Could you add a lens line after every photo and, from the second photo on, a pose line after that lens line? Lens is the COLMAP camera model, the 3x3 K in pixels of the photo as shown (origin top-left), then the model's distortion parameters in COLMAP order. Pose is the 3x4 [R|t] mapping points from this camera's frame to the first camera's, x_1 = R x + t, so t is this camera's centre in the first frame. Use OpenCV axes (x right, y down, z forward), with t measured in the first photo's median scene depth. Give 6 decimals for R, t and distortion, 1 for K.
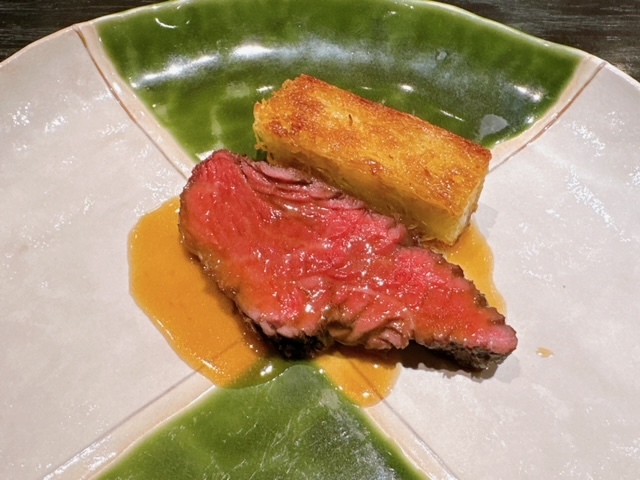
lens RADIAL K [[562.8, 0, 321.8], [0, 562.8, 239.5], [0, 0, 1]] dist [0.000157, -0.008565]
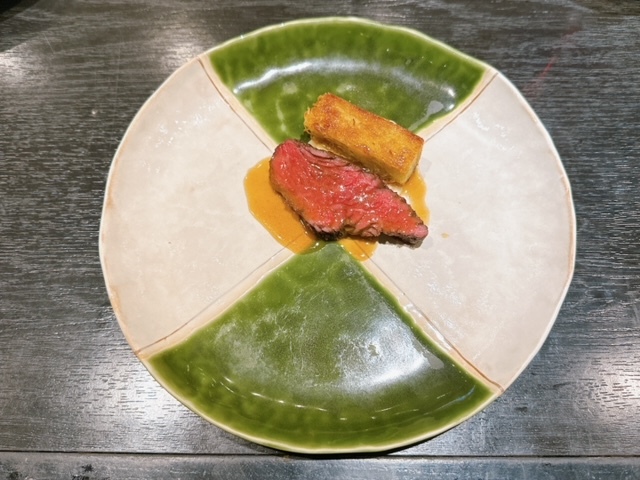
lens RADIAL K [[706.8, 0, 321.2], [0, 706.8, 245.2], [0, 0, 1]] dist [-0.044129, 0.000000]
pose [[0.999671, -0.019435, -0.016755, -0.032344], [0.023038, 0.967340, 0.252435, -0.446122], [0.011302, -0.252738, 0.967469, -1.593341]]
